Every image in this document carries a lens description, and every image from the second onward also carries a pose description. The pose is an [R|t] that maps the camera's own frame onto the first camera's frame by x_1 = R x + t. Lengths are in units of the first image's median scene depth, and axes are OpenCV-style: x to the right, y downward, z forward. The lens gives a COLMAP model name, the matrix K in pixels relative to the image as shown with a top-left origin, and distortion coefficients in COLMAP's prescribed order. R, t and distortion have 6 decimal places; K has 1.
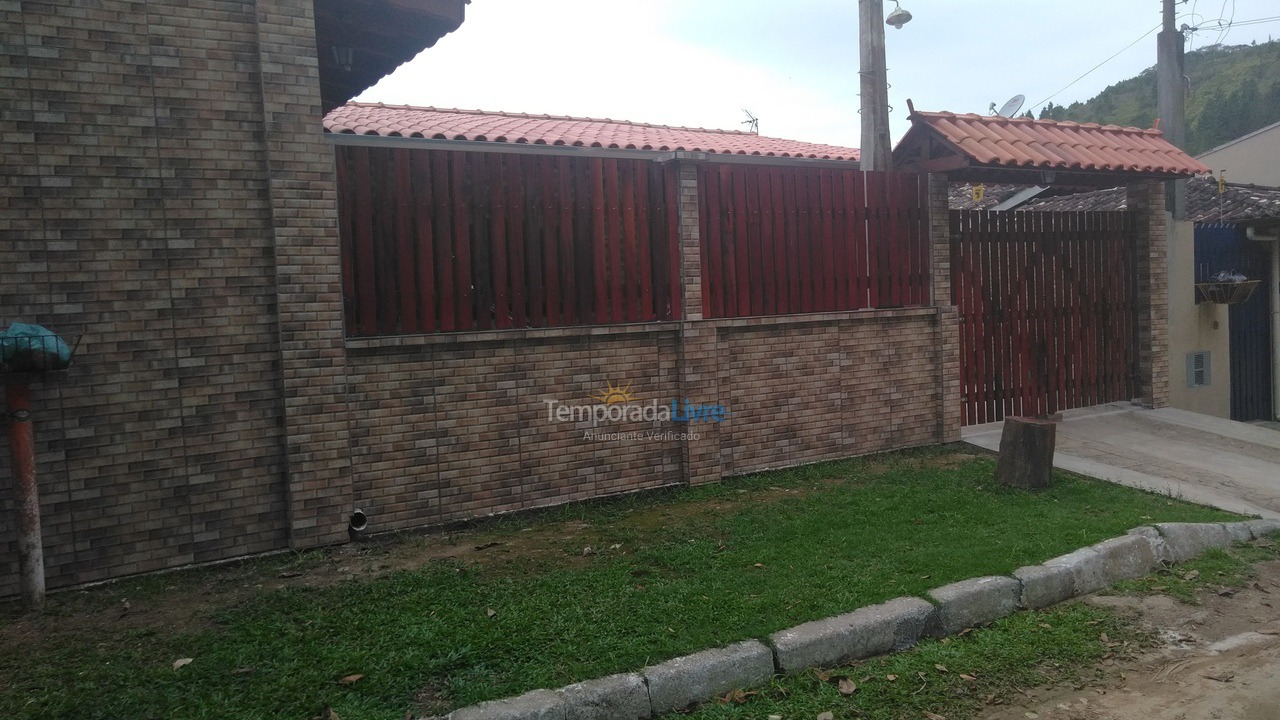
lens RADIAL K [[972.0, 0, 660.2], [0, 972.0, 320.4], [0, 0, 1]] dist [0.042380, -0.057555]
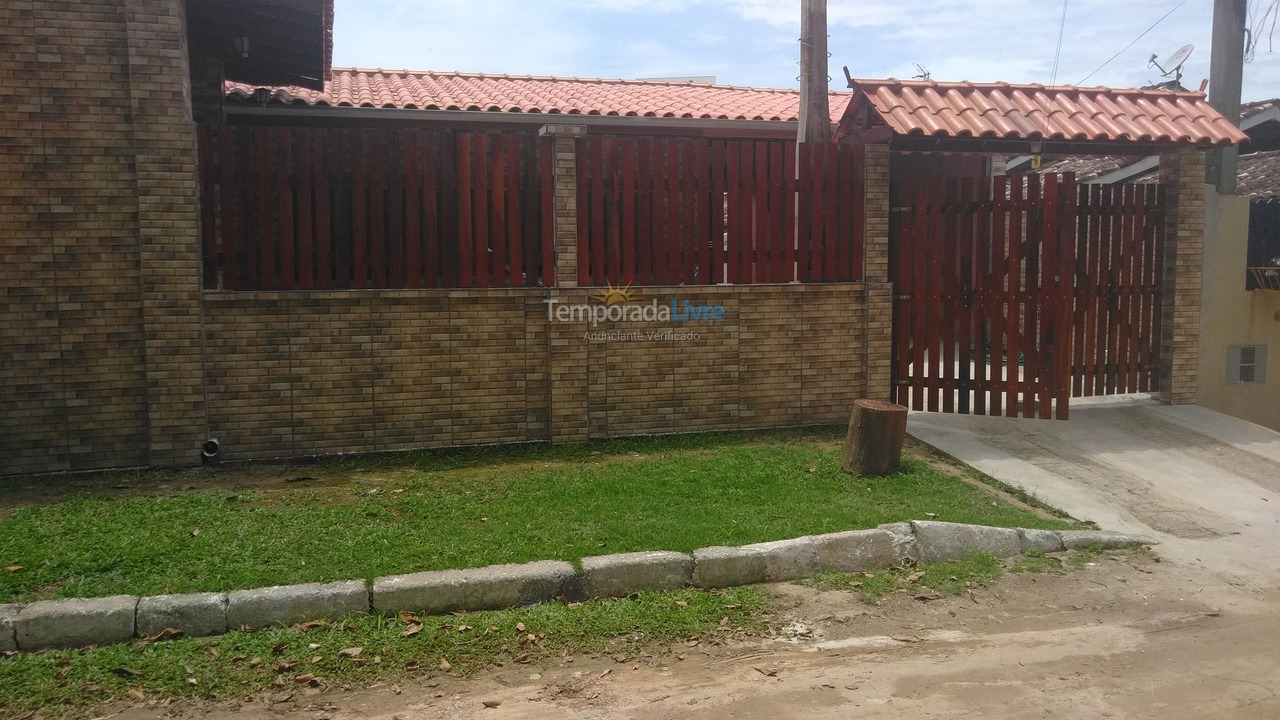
lens RADIAL K [[977.8, 0, 673.4], [0, 977.8, 313.7], [0, 0, 1]] dist [0.025269, -0.025553]
pose [[0.963475, 0.047841, -0.263492, 0.507646], [-0.037587, 0.998332, 0.043825, -0.027012], [0.265149, -0.032320, 0.963666, 0.018043]]
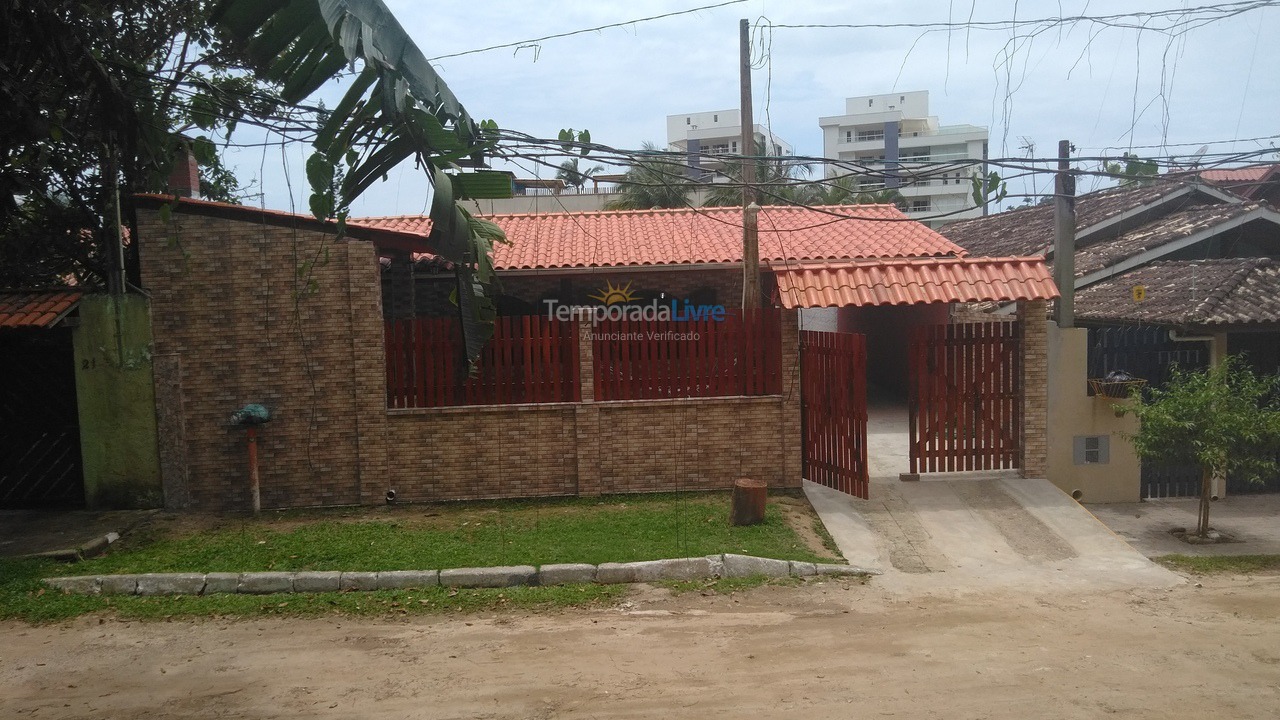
lens RADIAL K [[1011.7, 0, 681.0], [0, 1011.7, 292.9], [0, 0, 1]] dist [0.061345, -0.129770]
pose [[0.873690, 0.031728, -0.485448, 1.275367], [-0.019150, 0.999341, 0.030851, -0.309864], [0.486107, -0.017658, 0.873721, -0.616261]]
